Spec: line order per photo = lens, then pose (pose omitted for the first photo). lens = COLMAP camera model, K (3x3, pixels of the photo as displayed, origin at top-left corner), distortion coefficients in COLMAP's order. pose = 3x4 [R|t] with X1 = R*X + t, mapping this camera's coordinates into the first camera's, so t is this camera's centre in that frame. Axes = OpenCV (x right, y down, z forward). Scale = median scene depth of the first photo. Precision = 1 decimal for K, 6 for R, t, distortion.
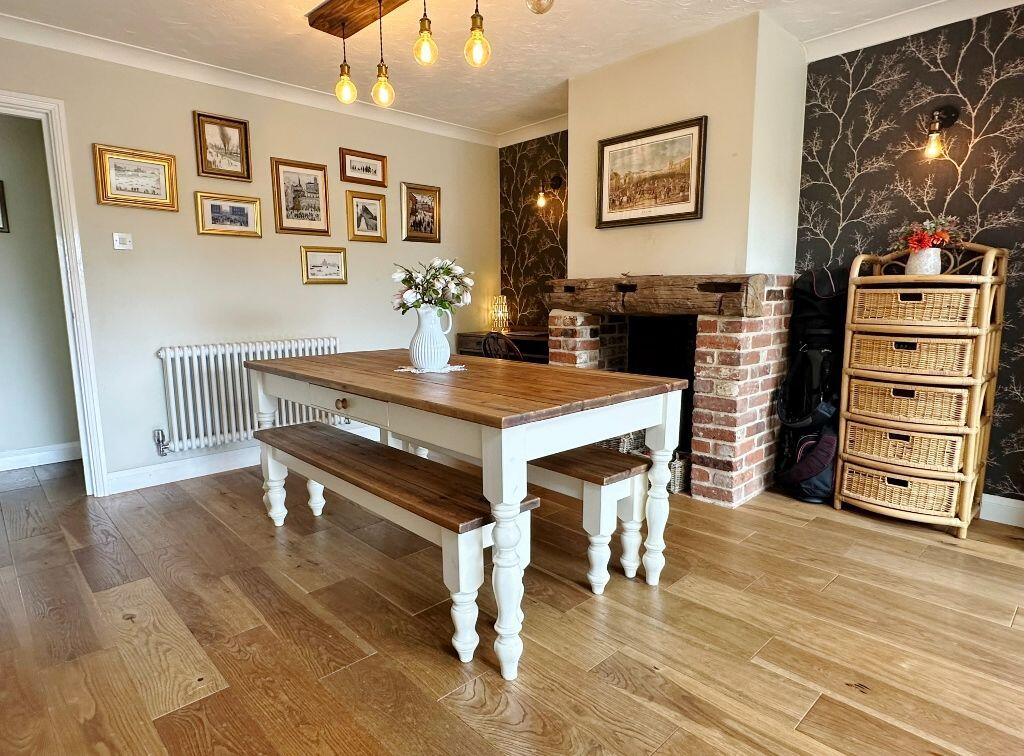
lens RADIAL K [[578.0, 0, 515.3], [0, 578.0, 375.9], [0, 0, 1]] dist [-0.014779, -0.000573]
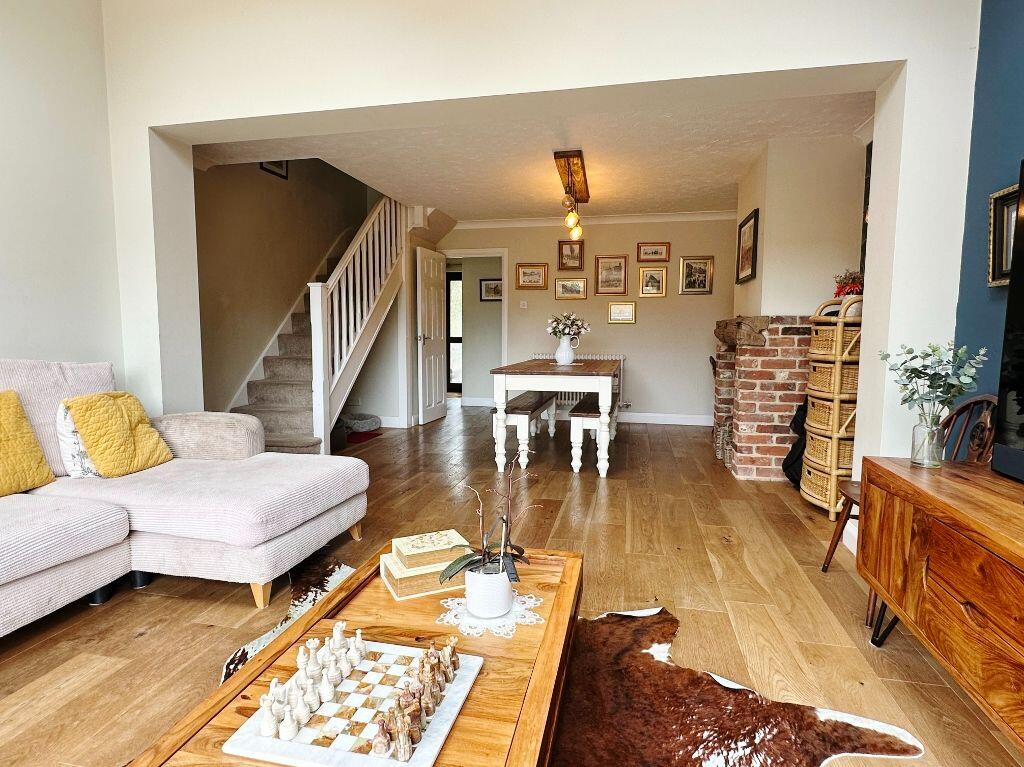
lens RADIAL K [[569.0, 0, 510.9], [0, 569.0, 383.2], [0, 0, 1]] dist [0.001578, 0.000096]
pose [[0.558863, 0.084293, -0.824965, 1.158971], [-0.123681, 0.992166, 0.017591, 0.037391], [0.819985, 0.092202, 0.564910, -0.271787]]
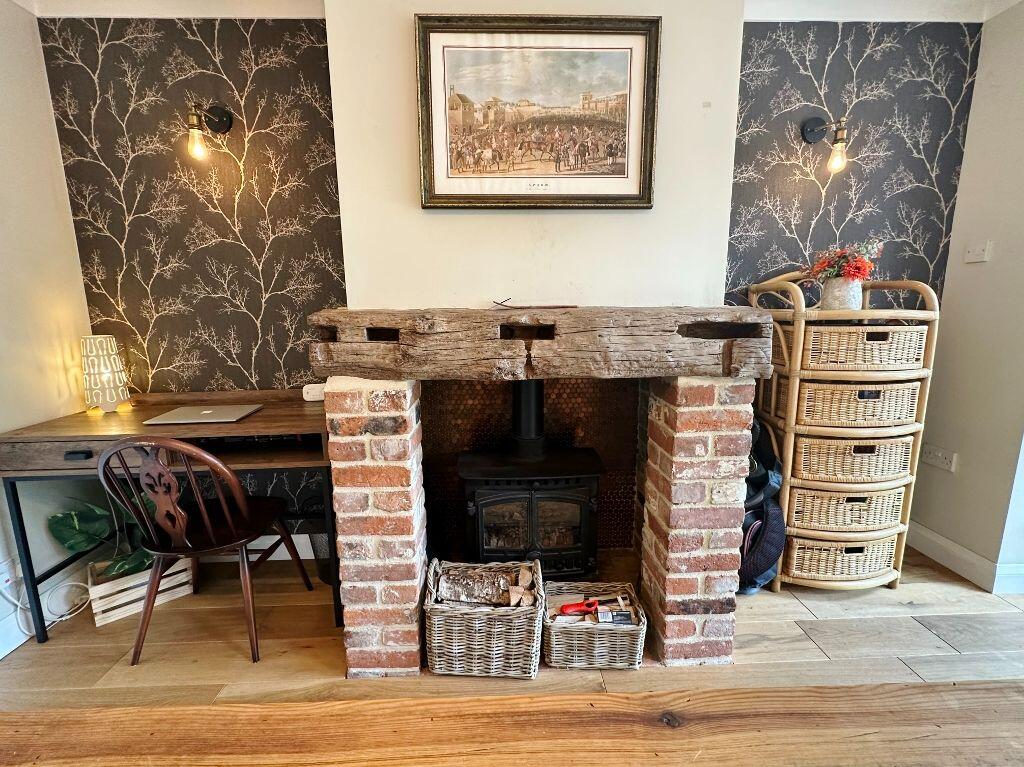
lens RADIAL K [[447.1, 0, 503.4], [0, 447.1, 383.4], [0, 0, 1]] dist [-0.002104, -0.000466]
pose [[0.668790, -0.130621, 0.731886, -0.125222], [0.108734, 0.991044, 0.077514, -0.148143], [-0.735457, 0.027740, 0.677004, 0.797616]]
